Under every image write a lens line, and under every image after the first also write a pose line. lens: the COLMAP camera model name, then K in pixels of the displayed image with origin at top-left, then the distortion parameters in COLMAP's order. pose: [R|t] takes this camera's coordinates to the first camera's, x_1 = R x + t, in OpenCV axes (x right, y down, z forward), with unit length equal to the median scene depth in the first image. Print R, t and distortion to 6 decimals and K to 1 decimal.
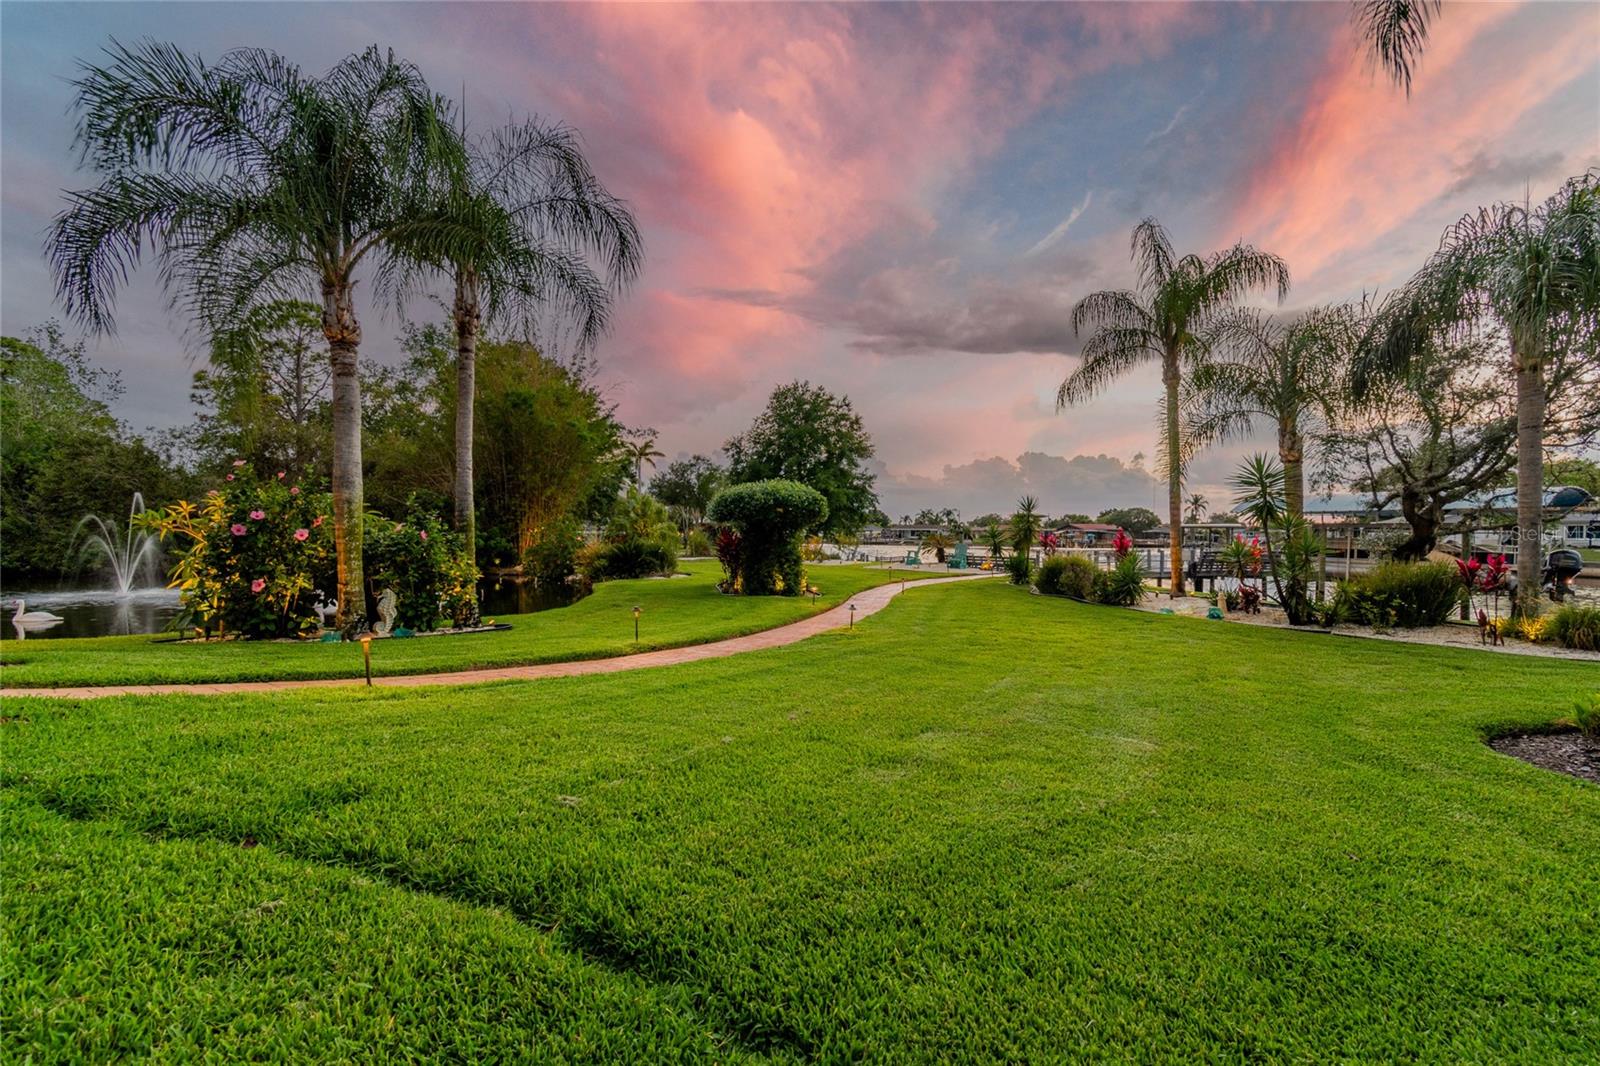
lens RADIAL K [[705.9, 0, 800.0], [0, 705.9, 533.0], [0, 0, 1]] dist [-0.000848, -0.000046]
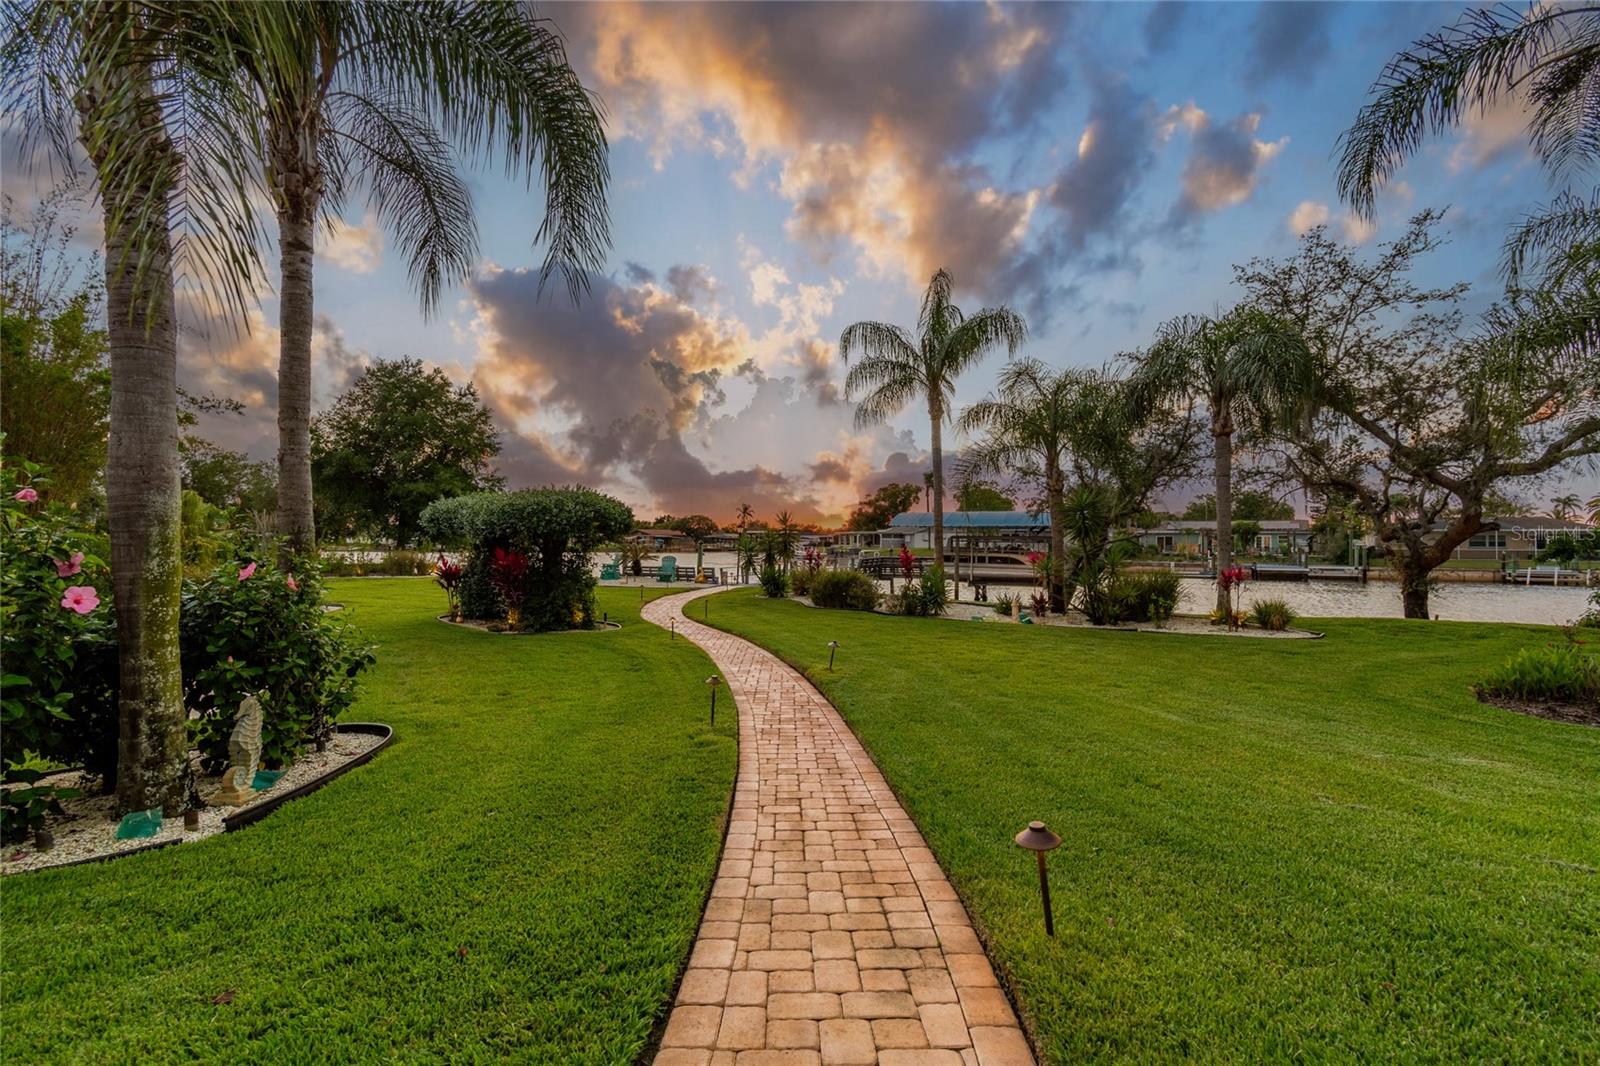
lens RADIAL K [[705.9, 0, 800.0], [0, 705.9, 533.0], [0, 0, 1]] dist [-0.000848, -0.000046]
pose [[0.820408, 0.000318, 0.571778, -0.279737], [0.003796, 0.999975, -0.006003, -0.015816], [-0.571766, 0.007095, 0.820386, 0.188913]]
